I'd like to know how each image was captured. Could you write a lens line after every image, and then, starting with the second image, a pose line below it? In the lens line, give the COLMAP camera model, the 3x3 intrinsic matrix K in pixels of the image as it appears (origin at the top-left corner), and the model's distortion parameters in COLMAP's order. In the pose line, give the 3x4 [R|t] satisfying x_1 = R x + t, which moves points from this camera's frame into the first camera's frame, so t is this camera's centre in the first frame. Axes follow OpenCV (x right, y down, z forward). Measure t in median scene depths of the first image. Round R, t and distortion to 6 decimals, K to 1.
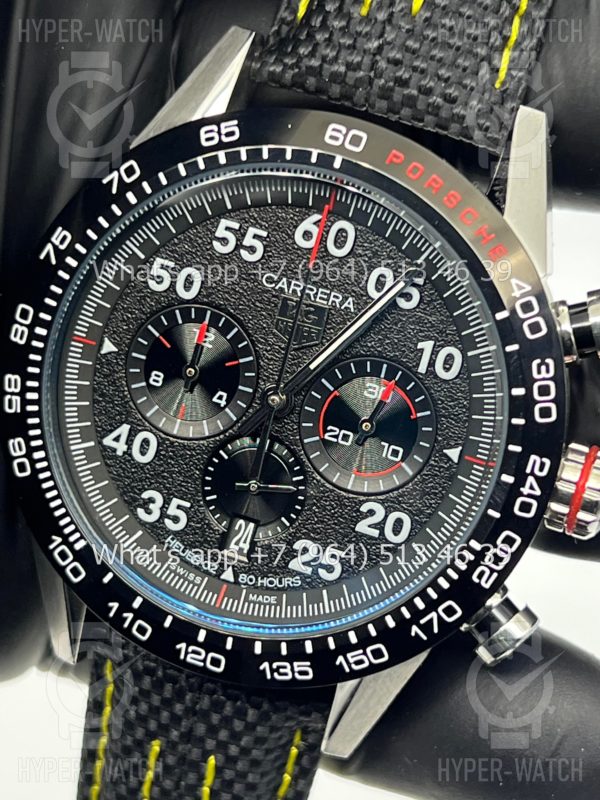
lens RADIAL K [[1768.7, 0, 300.0], [0, 1768.7, 400.0], [0, 0, 1]] dist [0.117672, 0.382497]
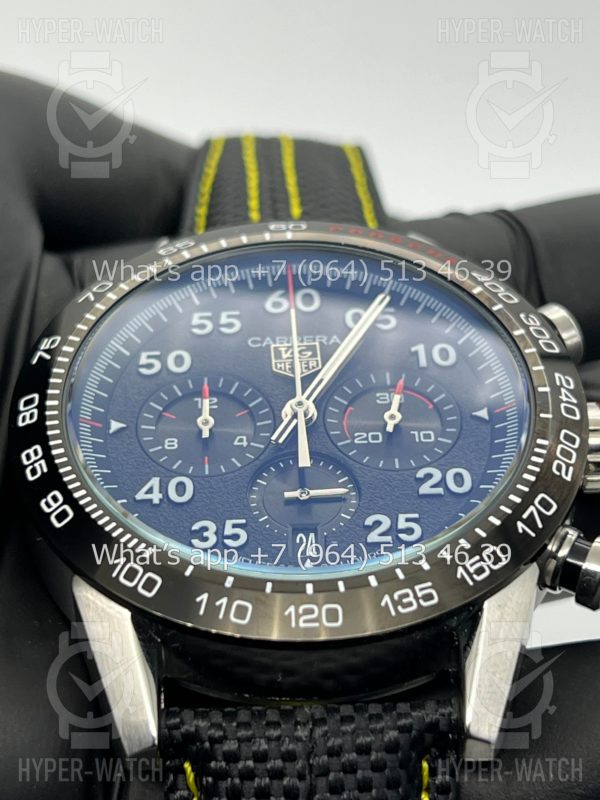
lens RADIAL K [[1969.9, 0, 300.0], [0, 1969.9, 400.0], [0, 0, 1]] dist [0.046183, 0.142796]
pose [[0.929205, -0.095820, 0.356928, -0.408602], [0.333118, 0.635387, -0.696646, 0.768472], [-0.160035, 0.766225, 0.622324, 0.298385]]
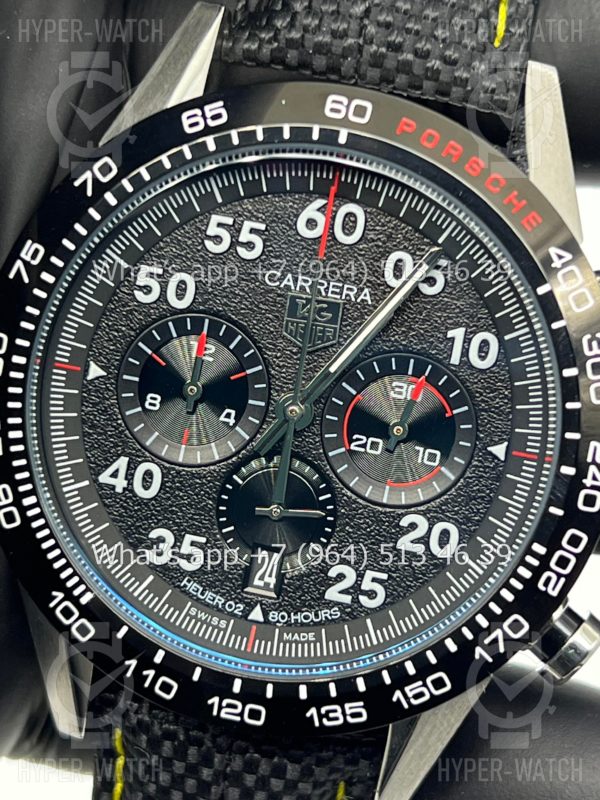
lens RADIAL K [[1768.7, 0, 300.0], [0, 1768.7, 400.0], [0, 0, 1]] dist [0.117672, 0.382497]
pose [[0.990613, -0.097148, 0.096164, -0.094986], [0.100418, 0.994500, -0.029767, 0.021091], [-0.092743, 0.039144, 0.994920, 0.115025]]
